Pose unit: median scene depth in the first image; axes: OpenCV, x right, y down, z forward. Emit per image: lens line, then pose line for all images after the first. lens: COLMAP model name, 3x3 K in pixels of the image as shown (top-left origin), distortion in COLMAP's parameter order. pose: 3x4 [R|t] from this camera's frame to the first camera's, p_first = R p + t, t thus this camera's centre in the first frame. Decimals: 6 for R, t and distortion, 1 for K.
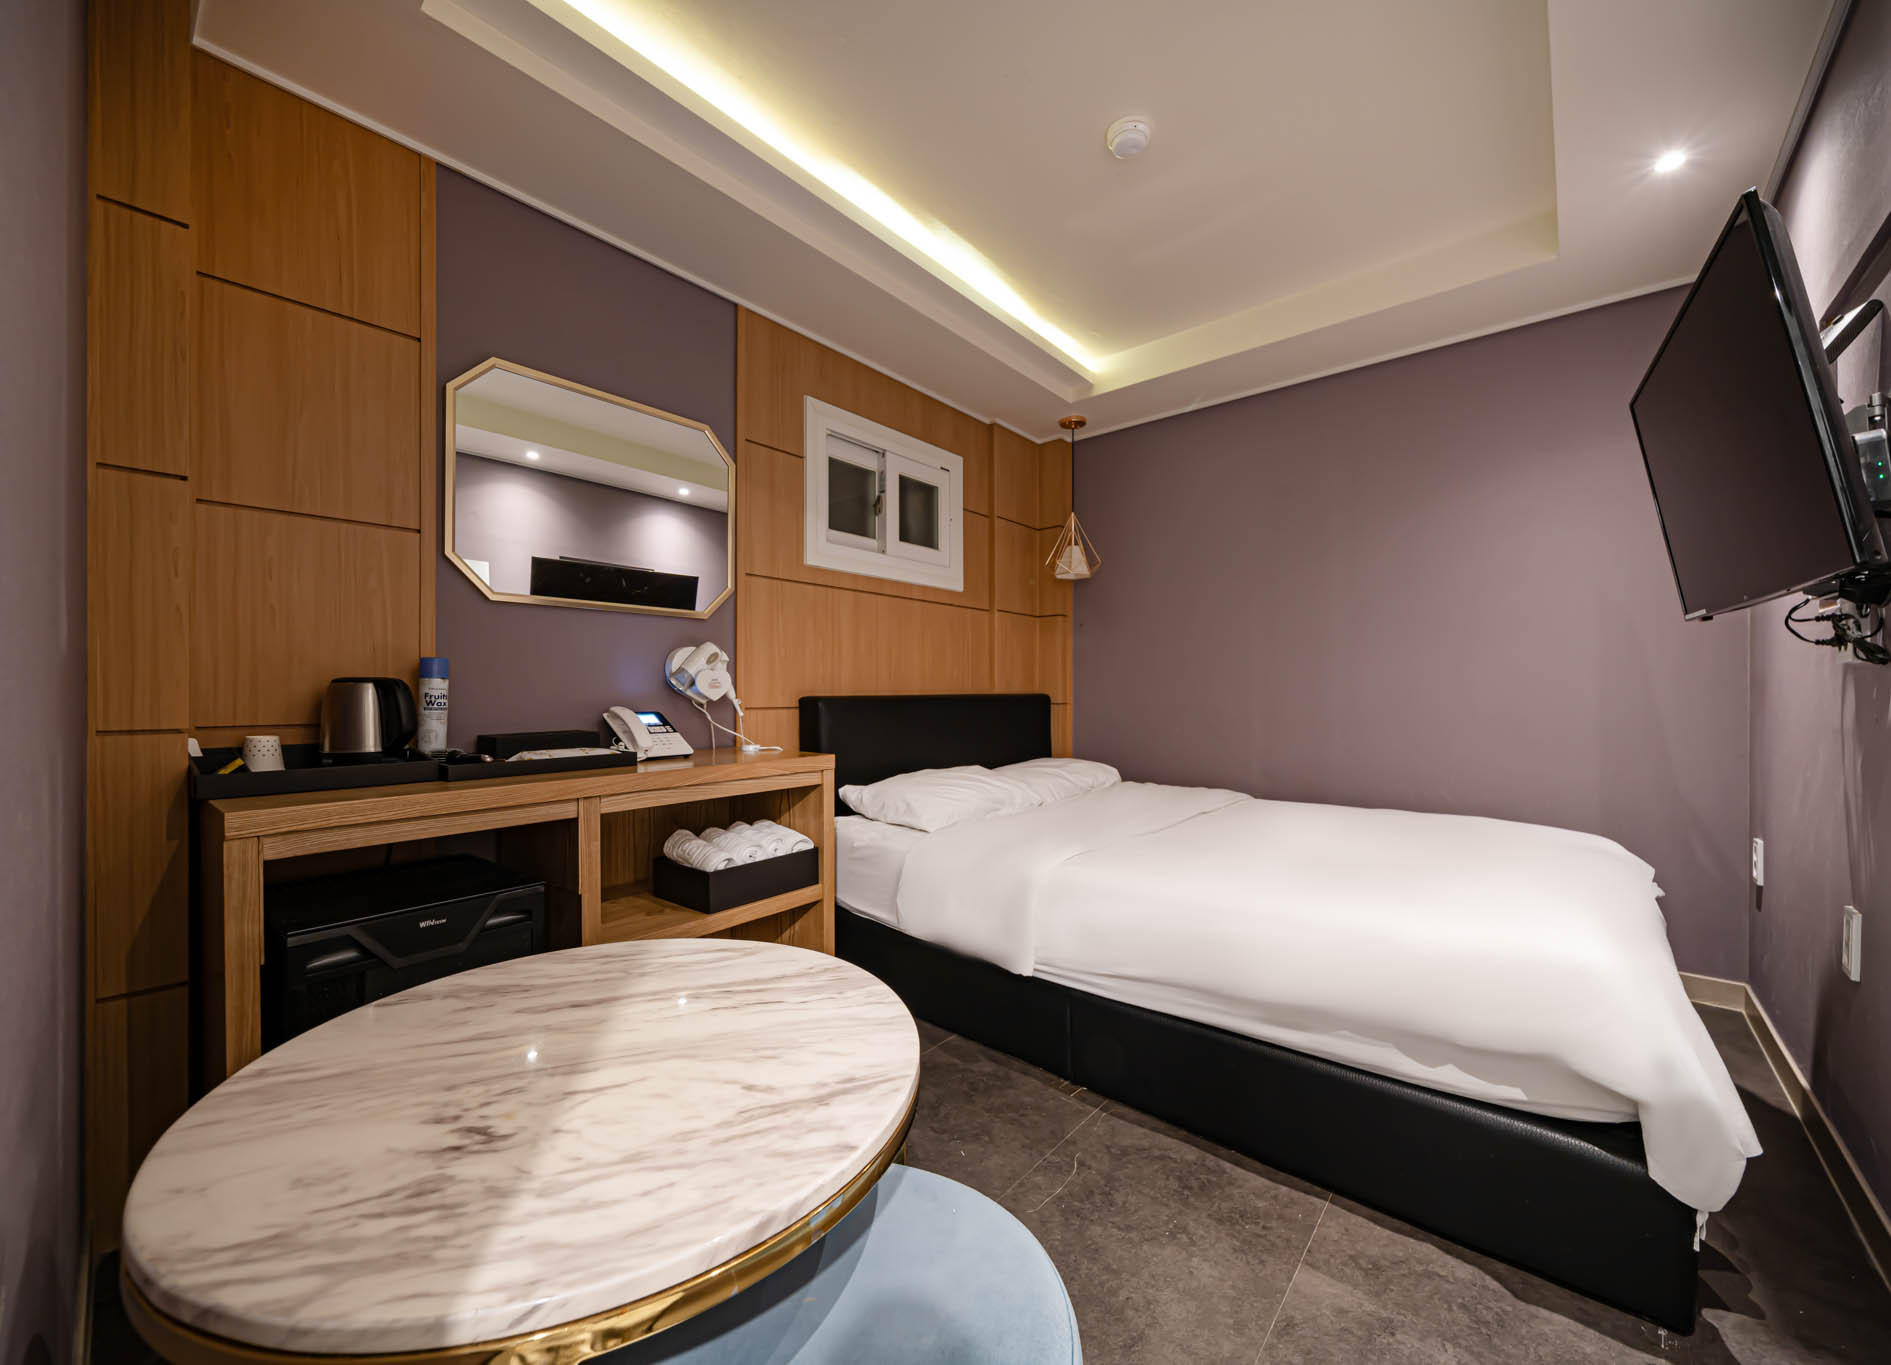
lens RADIAL K [[701.1, 0, 945.5], [0, 701.1, 682.5], [0, 0, 1]] dist [0.000092, 0.000004]
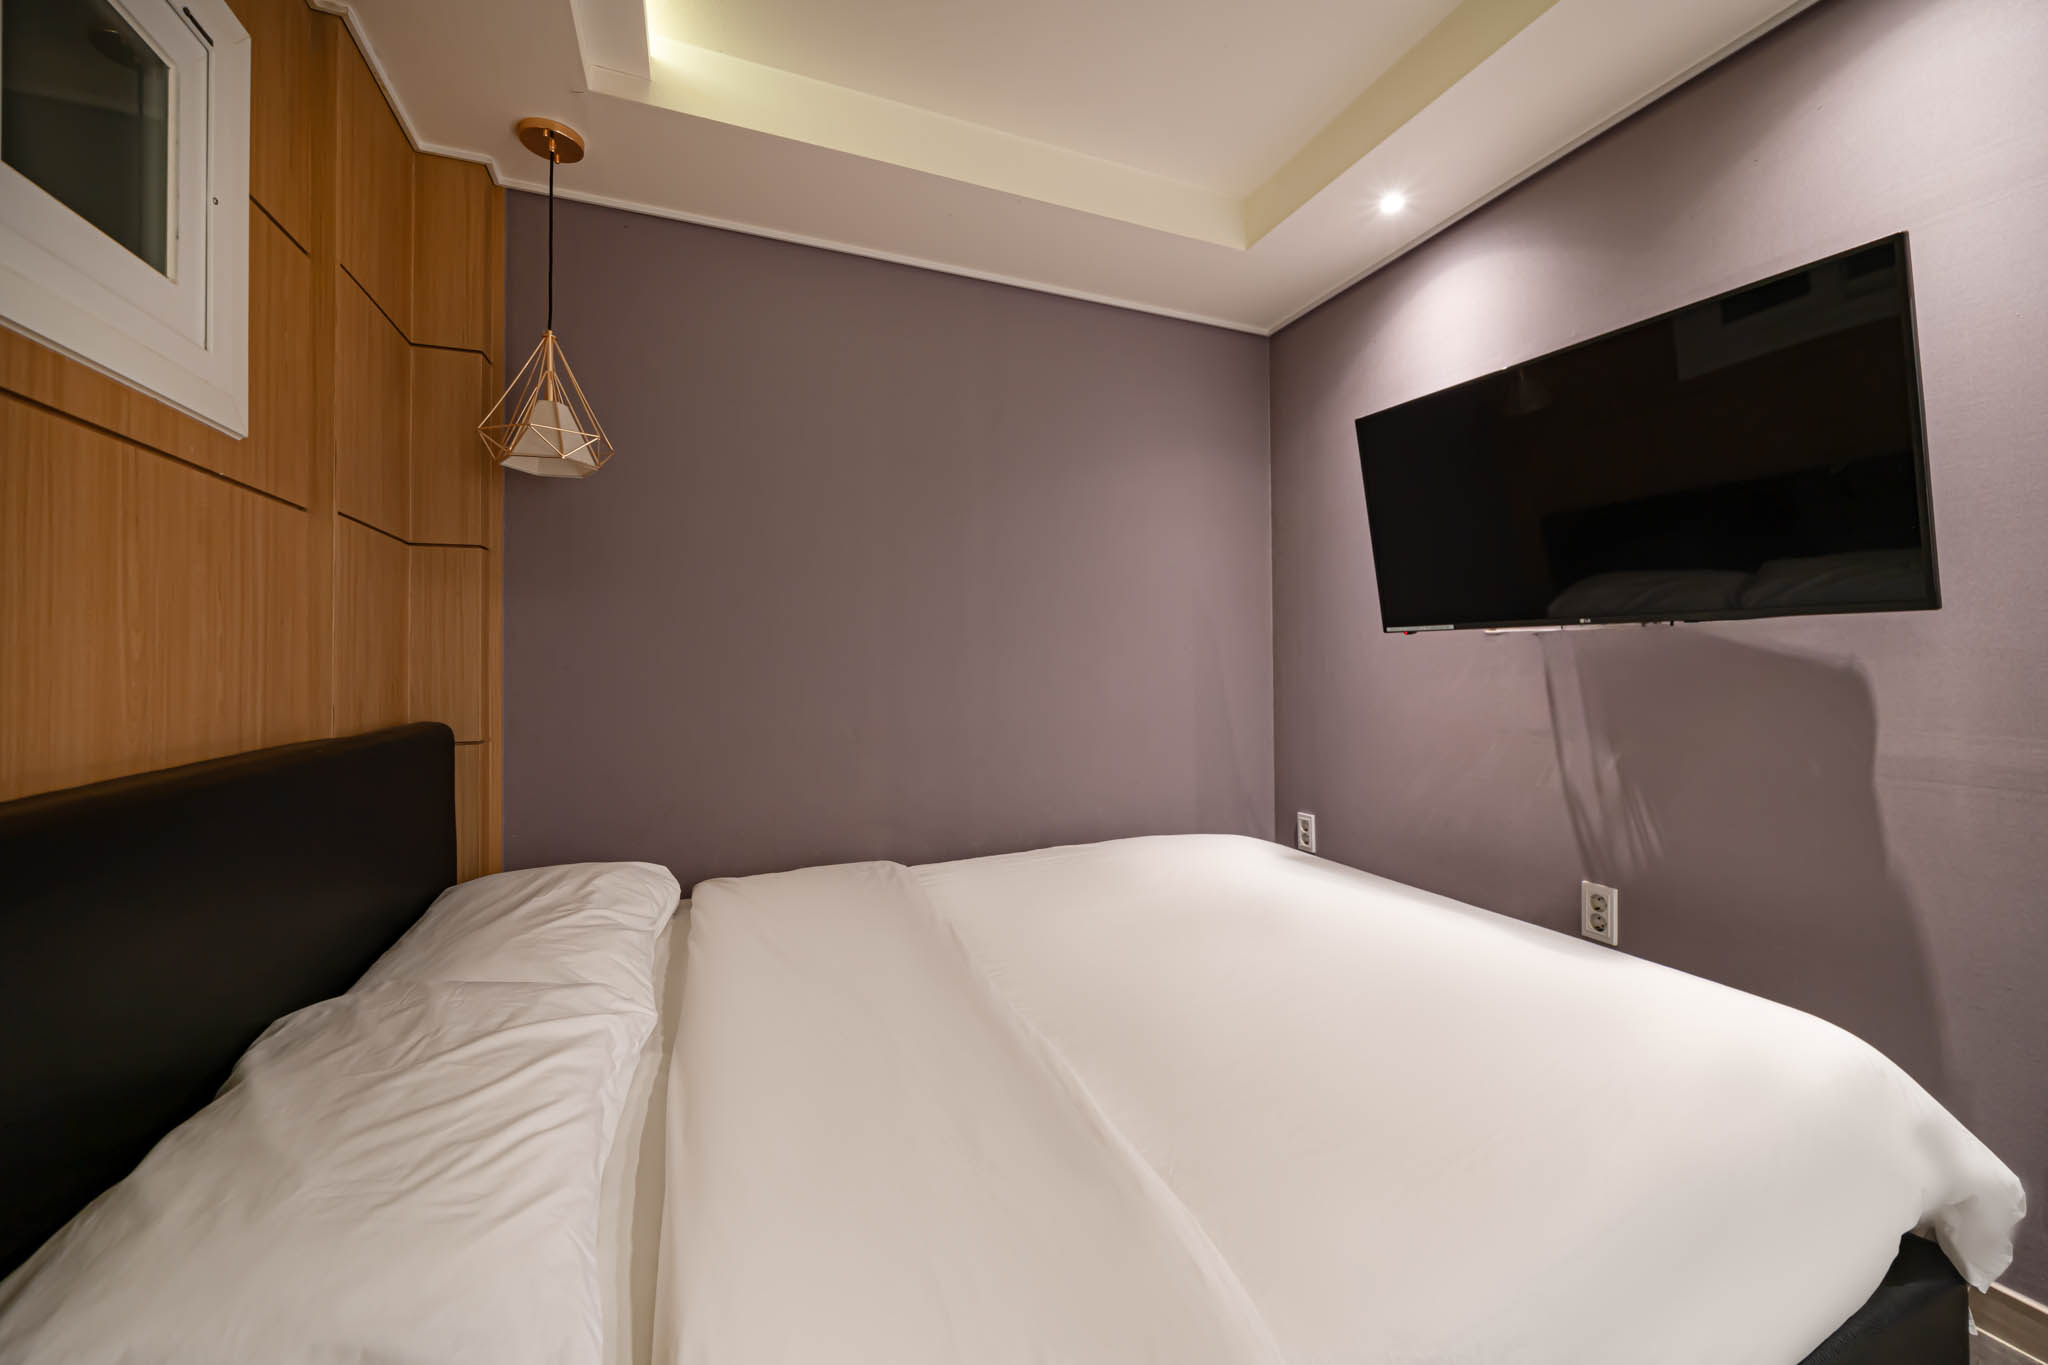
lens RADIAL K [[762.0, 0, 1020.3], [0, 762.0, 658.8], [0, 0, 1]] dist [-0.002103, -0.000150]
pose [[0.466003, 0.008766, 0.884740, -0.116523], [0.003640, 0.999923, -0.011824, -0.017885], [-0.884776, 0.008730, 0.465935, 0.485074]]
